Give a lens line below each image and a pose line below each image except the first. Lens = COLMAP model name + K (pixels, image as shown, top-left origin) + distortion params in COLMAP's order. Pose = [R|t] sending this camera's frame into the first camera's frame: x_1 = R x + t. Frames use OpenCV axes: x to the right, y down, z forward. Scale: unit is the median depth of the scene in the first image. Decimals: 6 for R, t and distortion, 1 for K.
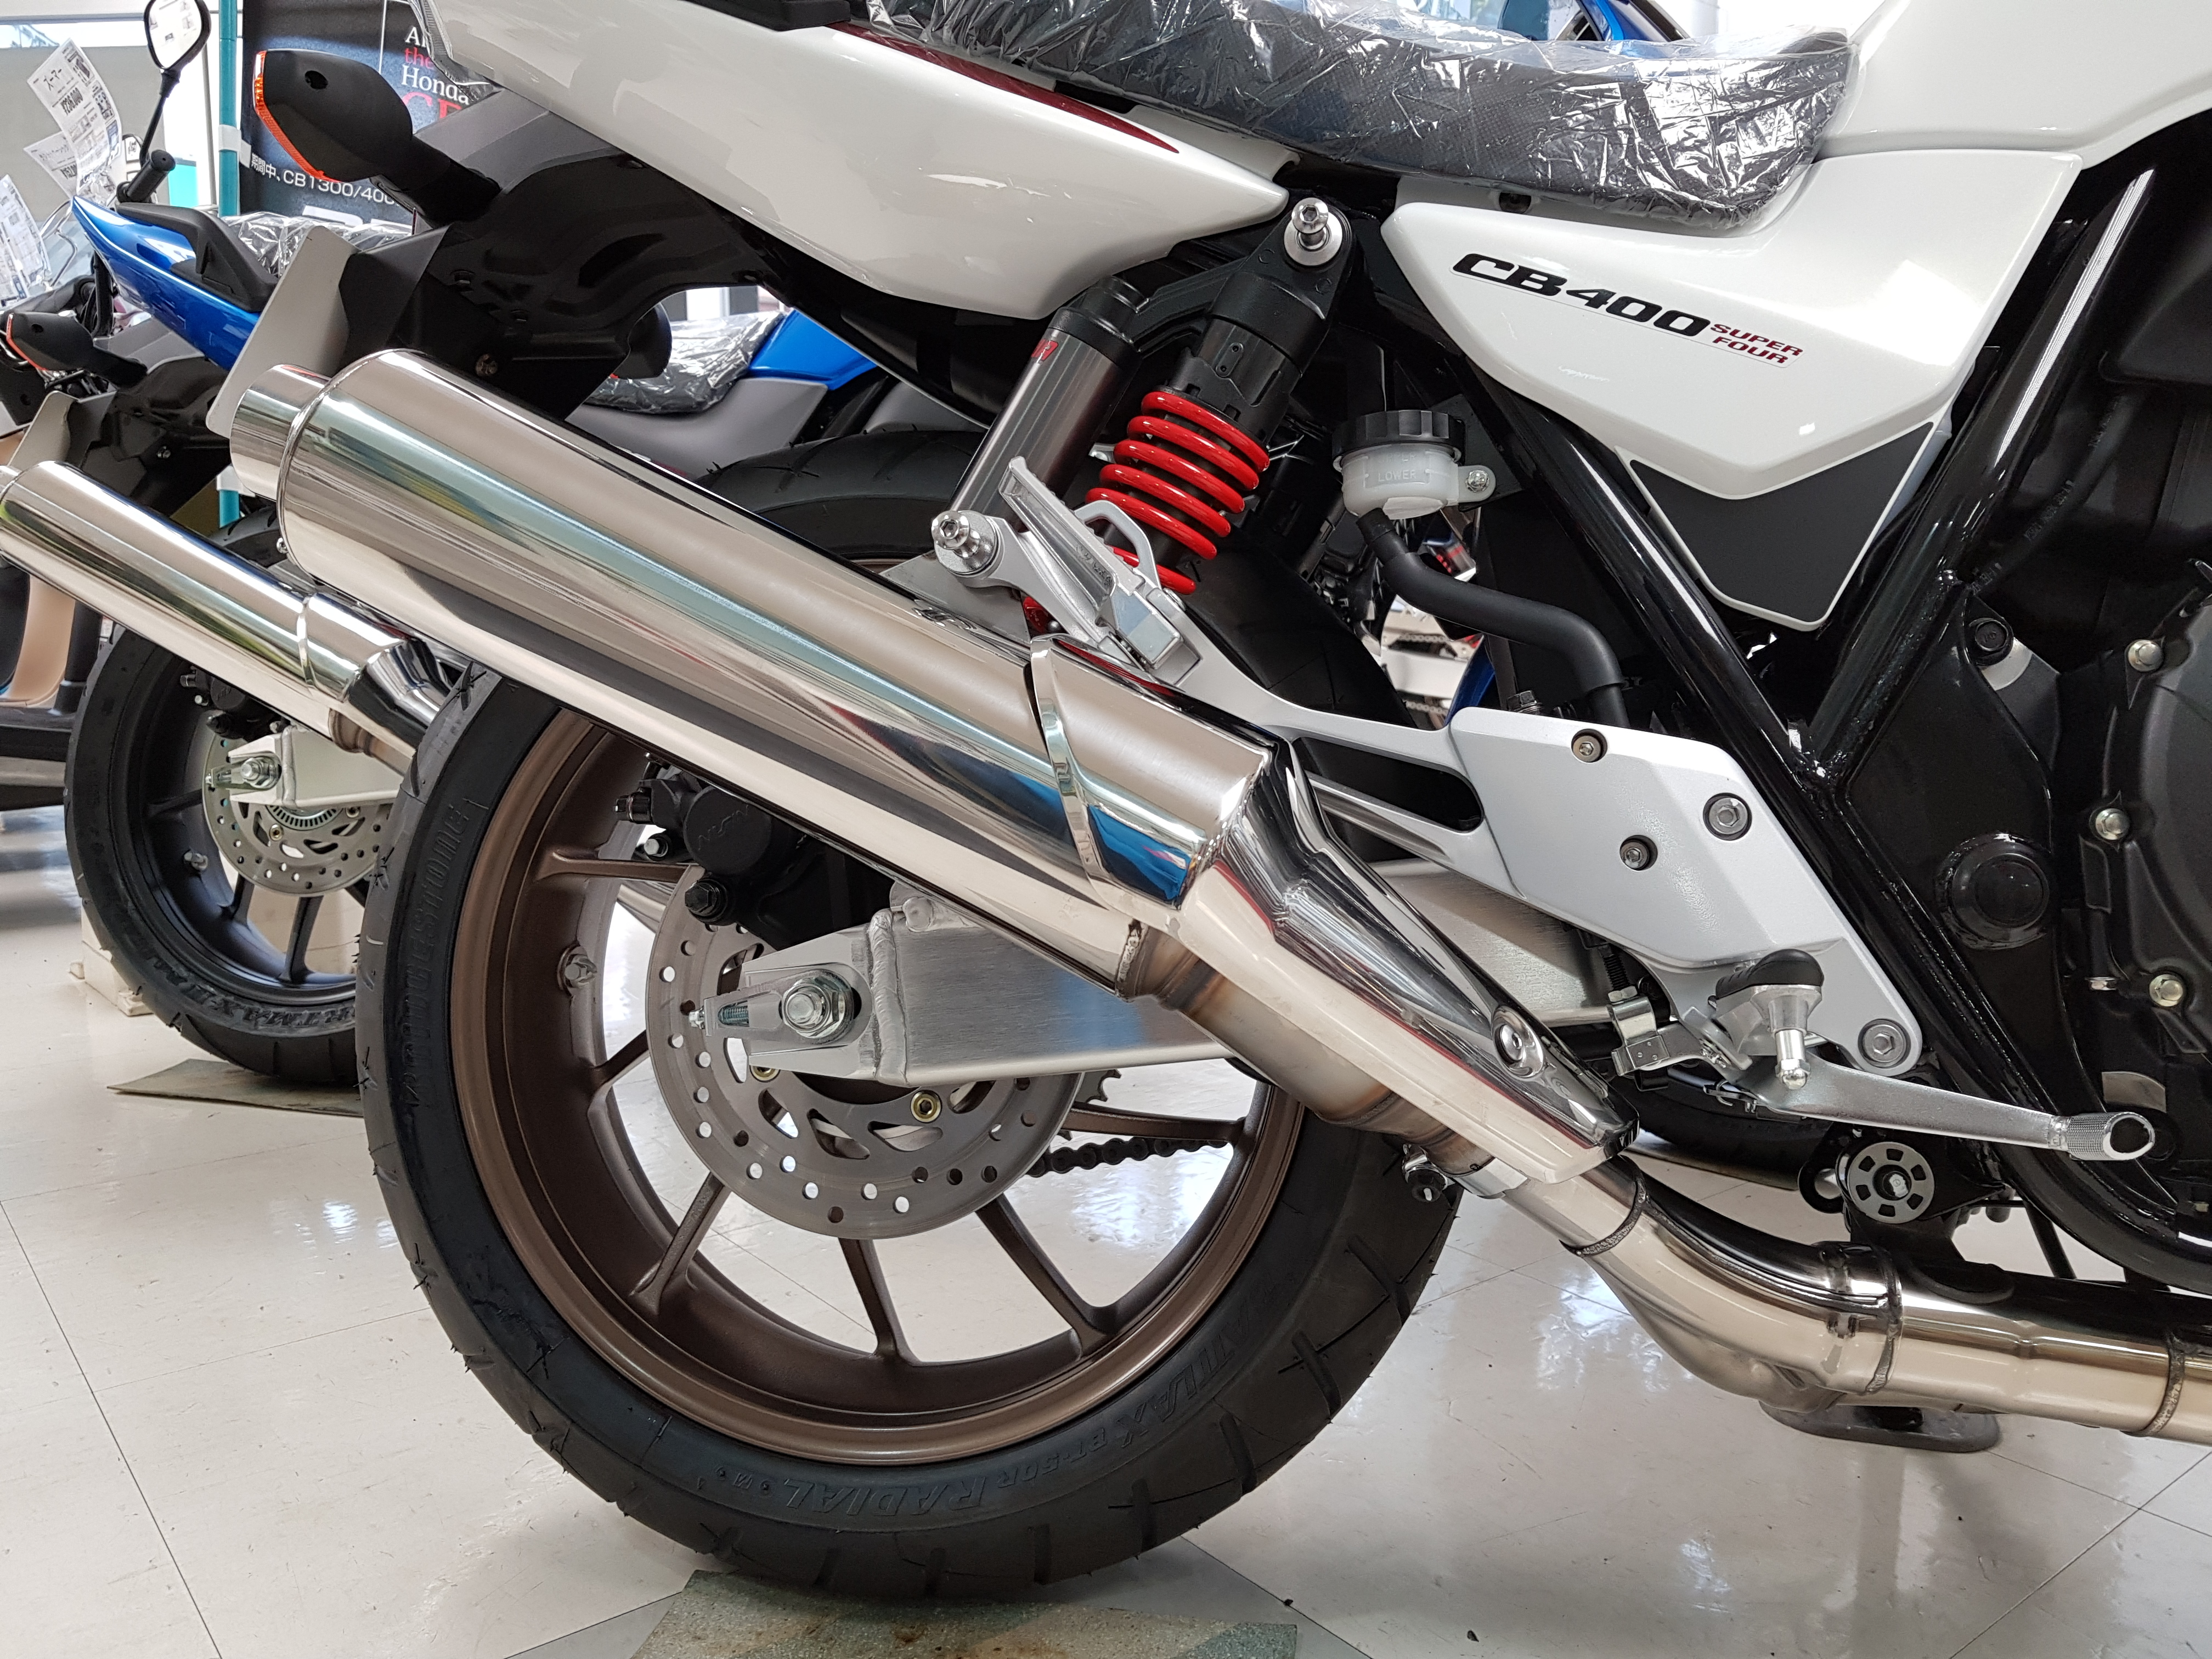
lens RADIAL K [[1720.8, 0, 1106.0], [0, 1720.8, 829.5], [0, 0, 1]] dist [0.098471, -0.176576]
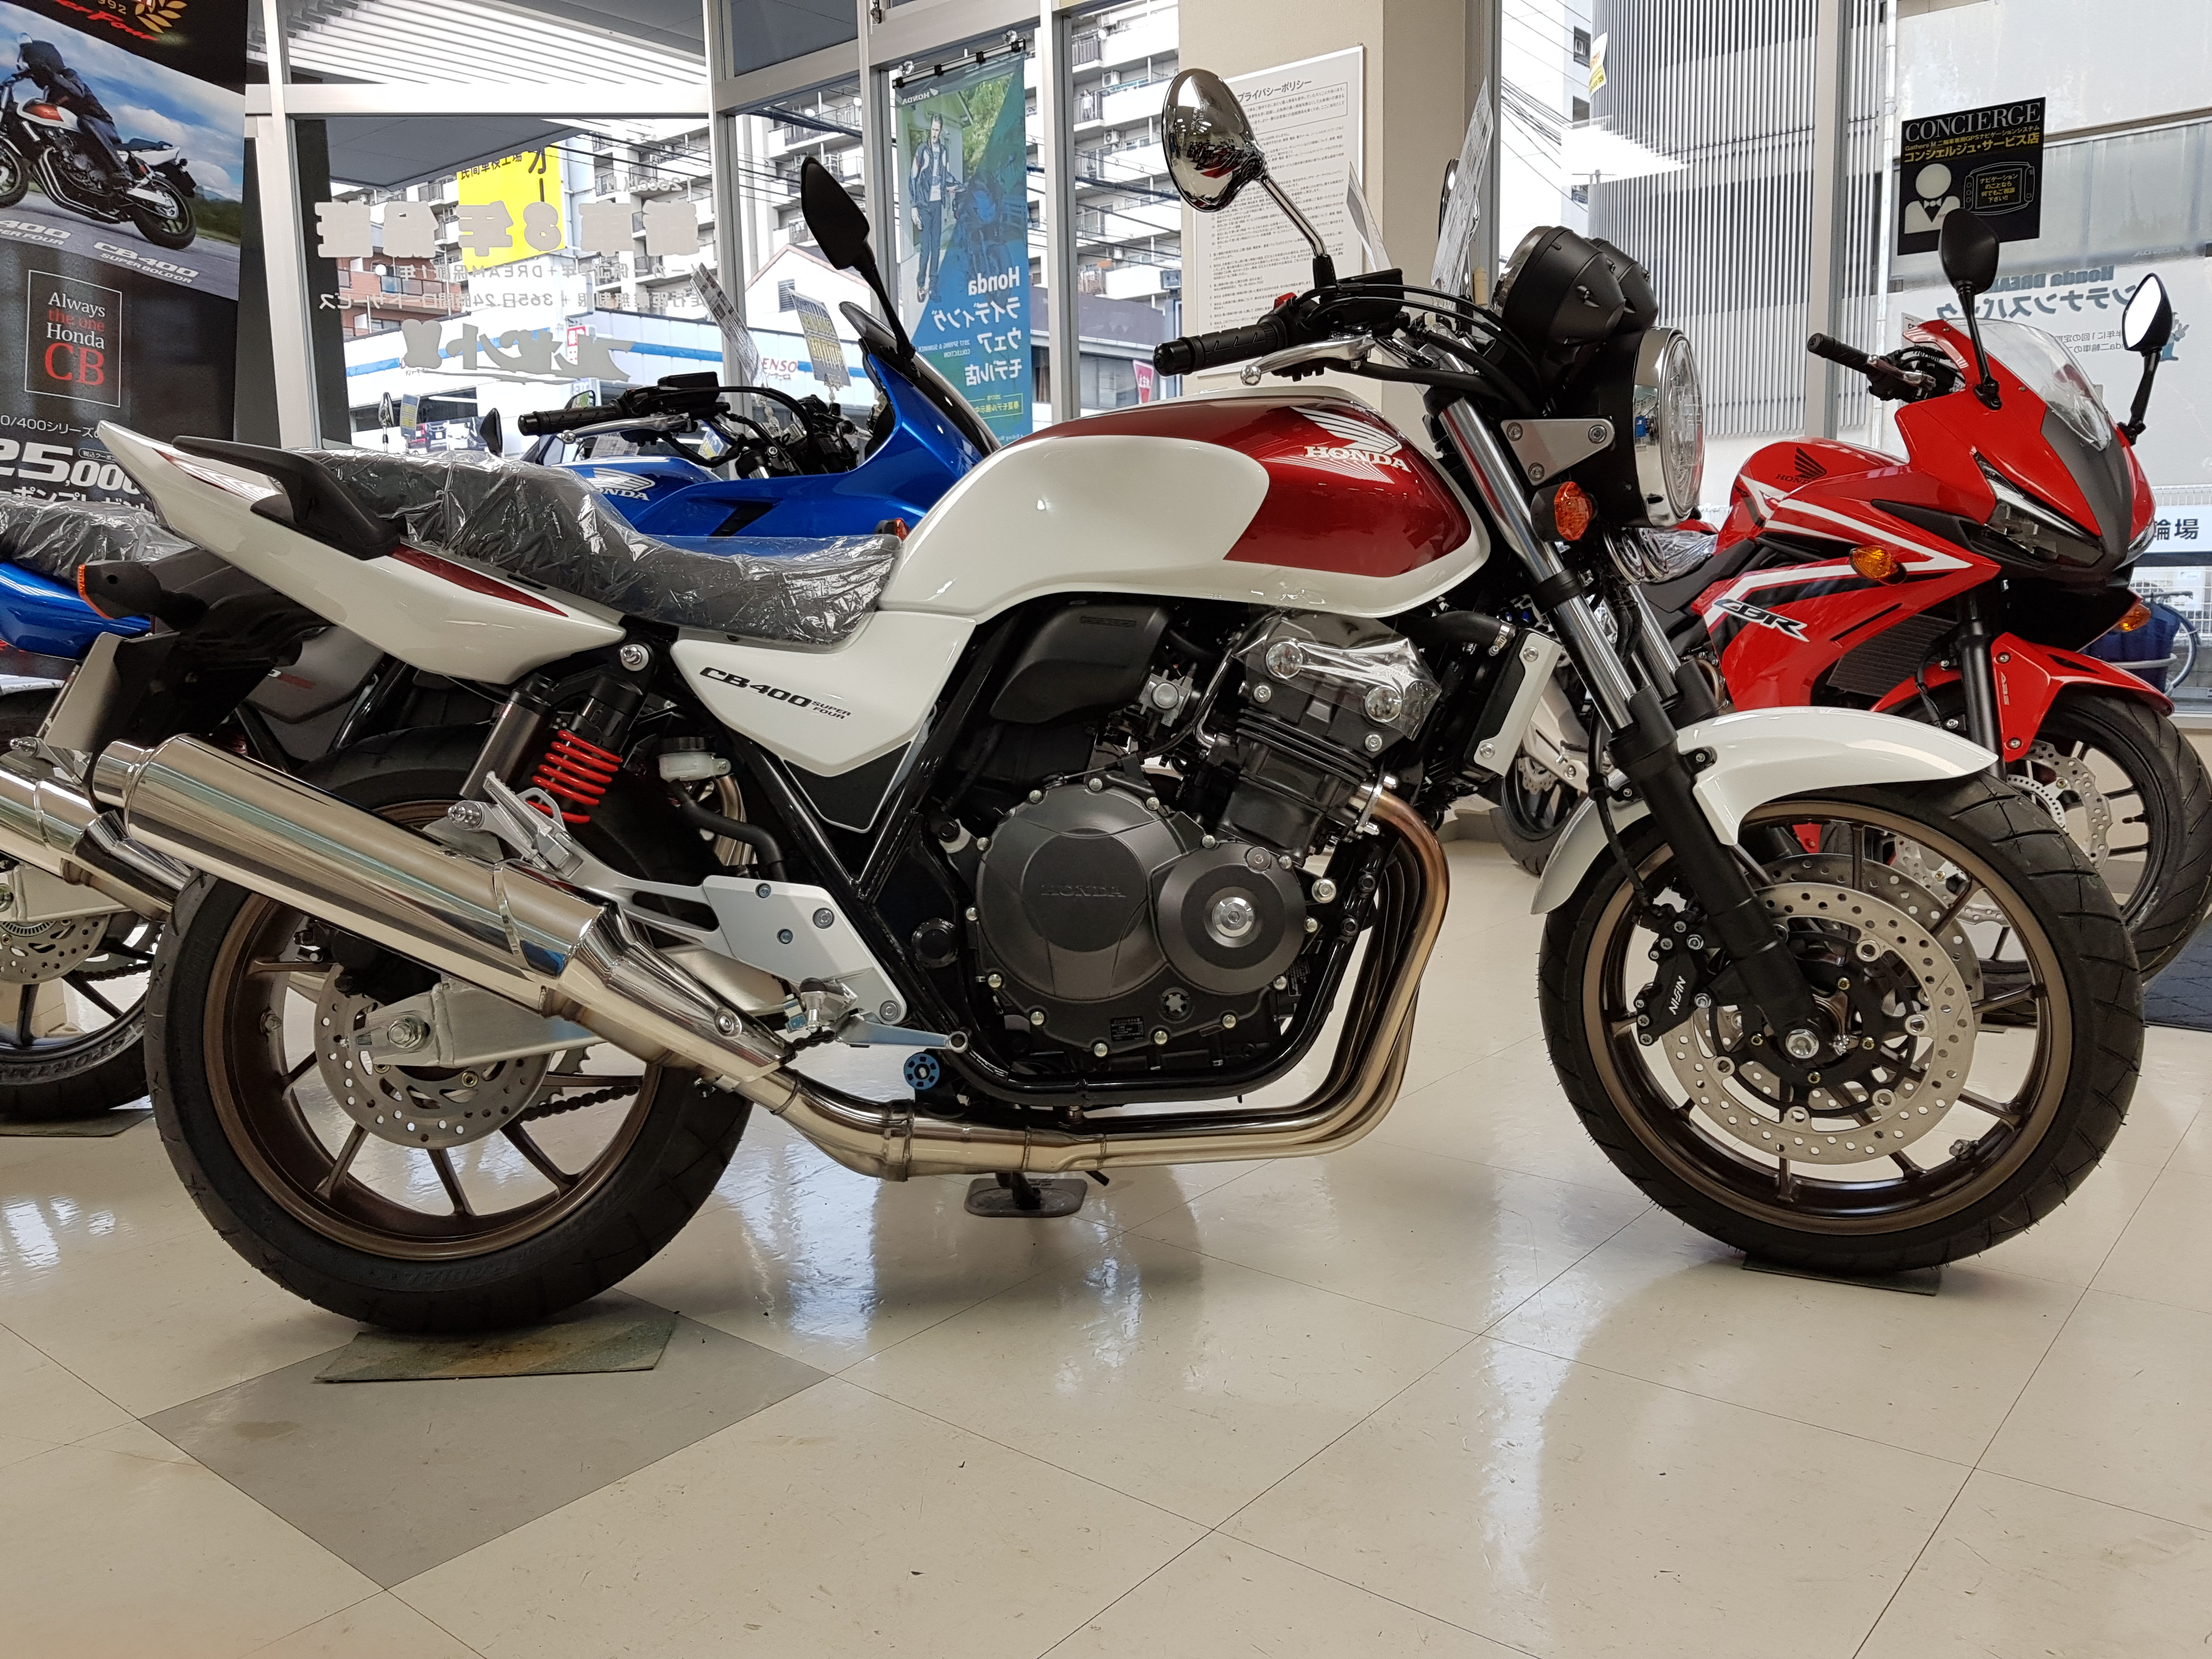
lens RADIAL K [[1720.8, 0, 1106.0], [0, 1720.8, 829.5], [0, 0, 1]] dist [0.098471, -0.176576]
pose [[0.978757, -0.051438, 0.198464, 0.237649], [0.051473, 0.998662, 0.004984, -0.101645], [-0.198455, 0.005337, 0.980095, -1.145716]]
